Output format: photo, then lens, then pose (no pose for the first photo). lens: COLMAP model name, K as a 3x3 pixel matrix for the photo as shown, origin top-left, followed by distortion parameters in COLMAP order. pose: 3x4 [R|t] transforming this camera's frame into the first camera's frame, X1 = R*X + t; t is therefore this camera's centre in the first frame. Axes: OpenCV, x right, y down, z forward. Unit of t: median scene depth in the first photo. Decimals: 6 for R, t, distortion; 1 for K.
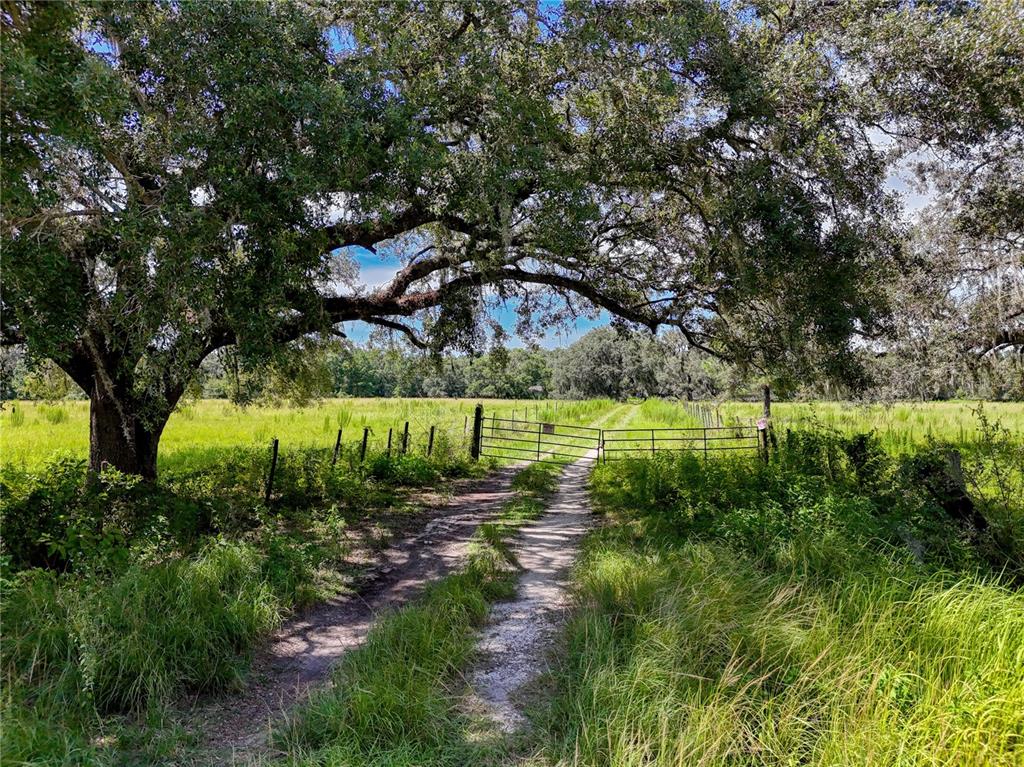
lens RADIAL K [[715.2, 0, 512.0], [0, 715.2, 383.5], [0, 0, 1]] dist [-0.000283, -0.000758]
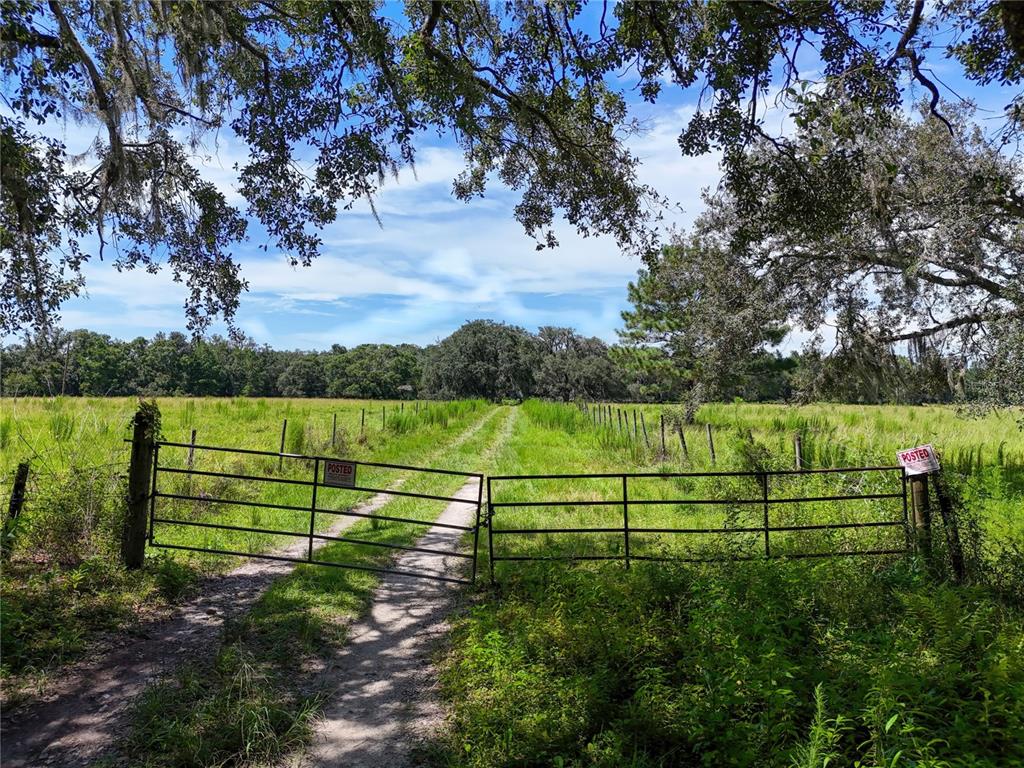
lens RADIAL K [[715.2, 0, 512.0], [0, 715.2, 384.0], [0, 0, 1]] dist [-0.000283, -0.000758]
pose [[0.984497, 0.006983, 0.175264, 0.010961], [-0.006944, 0.999976, -0.000837, 0.002616], [-0.175266, -0.000393, 0.984521, 0.092649]]
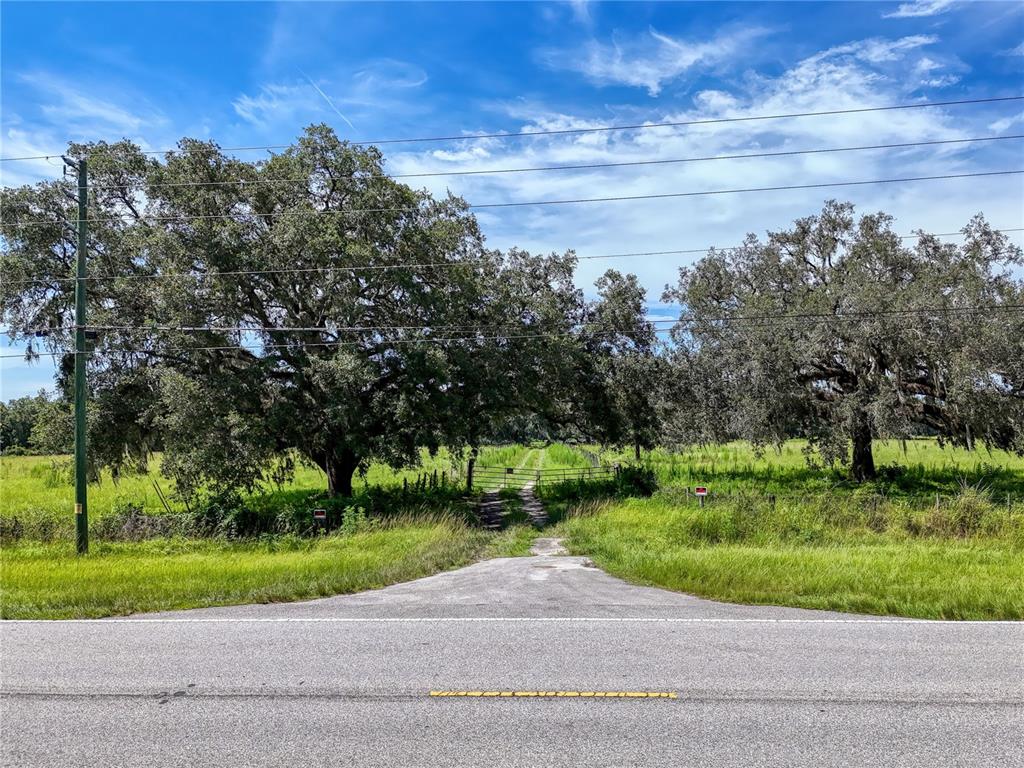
lens RADIAL K [[715.2, 0, 512.0], [0, 715.2, 384.0], [0, 0, 1]] dist [-0.000283, -0.000758]
pose [[0.990283, -0.013539, 0.138405, -0.021254], [0.021767, 0.998073, -0.058113, -0.005770], [-0.137351, 0.060561, 0.988669, -0.092869]]
